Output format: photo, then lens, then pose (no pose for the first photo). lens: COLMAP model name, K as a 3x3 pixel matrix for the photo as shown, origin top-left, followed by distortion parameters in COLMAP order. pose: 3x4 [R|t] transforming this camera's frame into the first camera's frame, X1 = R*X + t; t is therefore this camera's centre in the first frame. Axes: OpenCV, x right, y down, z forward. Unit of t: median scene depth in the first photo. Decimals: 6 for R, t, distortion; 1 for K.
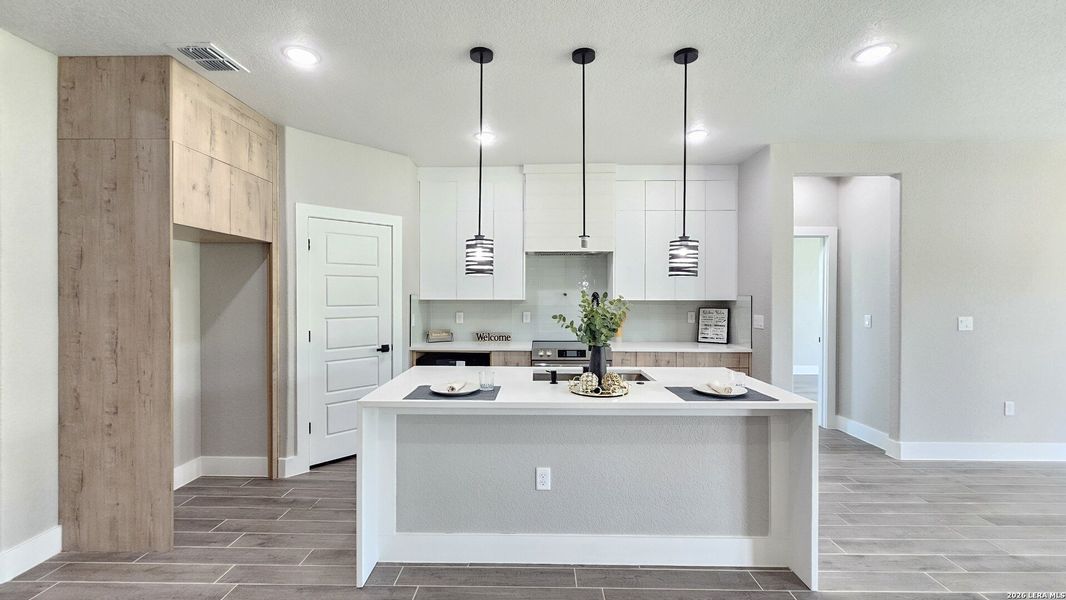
lens RADIAL K [[433.6, 0, 529.4], [0, 433.6, 297.5], [0, 0, 1]] dist [-0.001286, -0.000556]
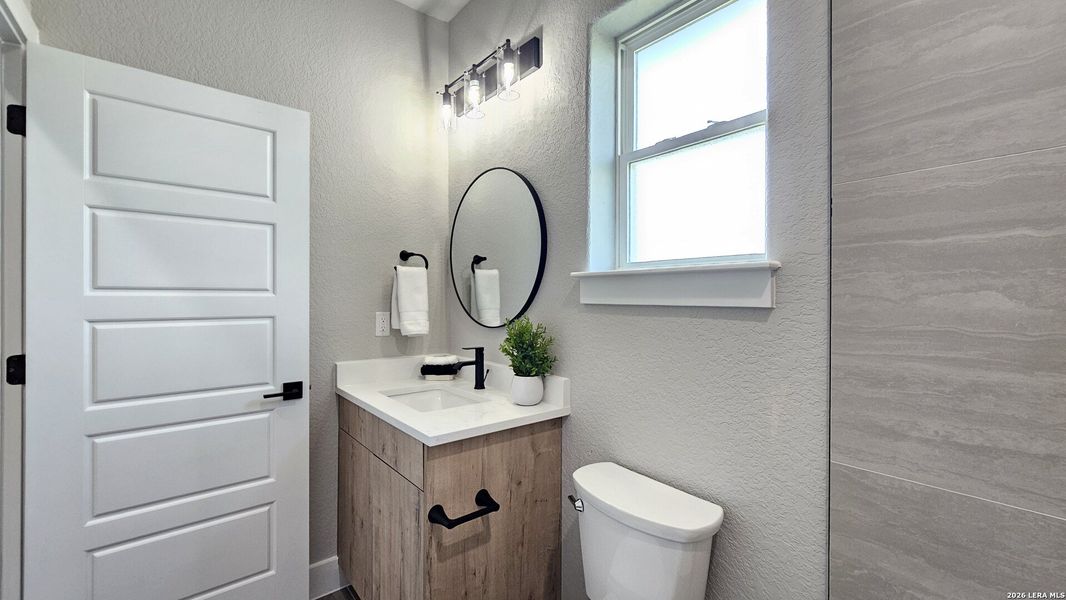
lens RADIAL K [[433.6, 0, 529.4], [0, 433.6, 297.5], [0, 0, 1]] dist [-0.001286, -0.000556]
pose [[0.999313, 0.004423, -0.036790, -0.094725], [-0.004349, 0.999988, 0.002106, 0.026108], [0.036799, -0.001944, 0.999321, 0.680010]]
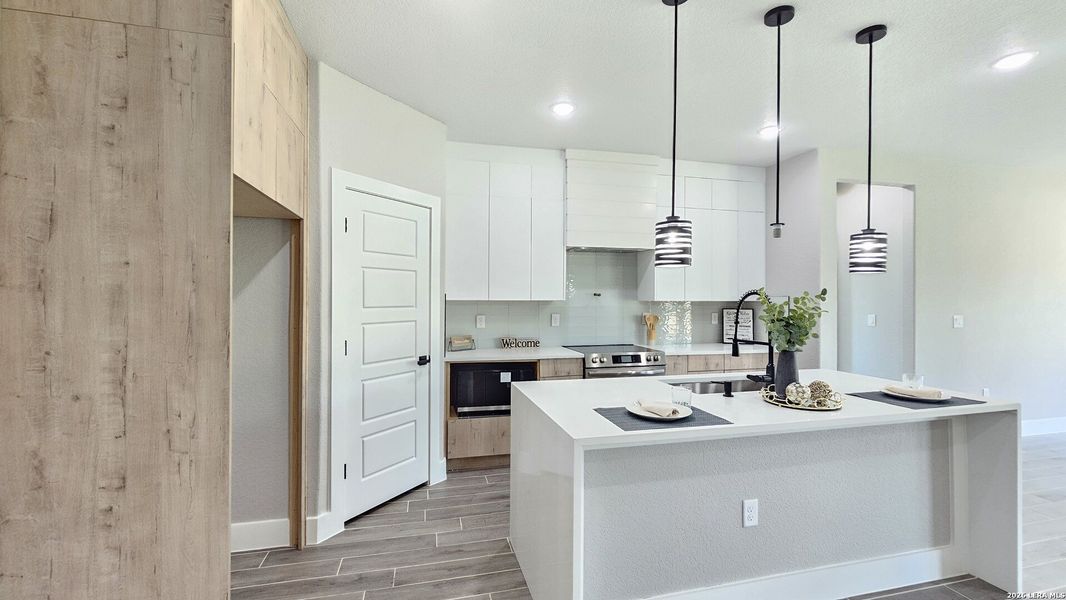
lens RADIAL K [[433.6, 0, 529.4], [0, 433.6, 297.5], [0, 0, 1]] dist [-0.001286, -0.000556]
pose [[0.967862, 0.003101, 0.251463, -0.406840], [-0.001159, 0.999968, -0.007873, 0.008668], [-0.251479, 0.007328, 0.967835, 0.207328]]
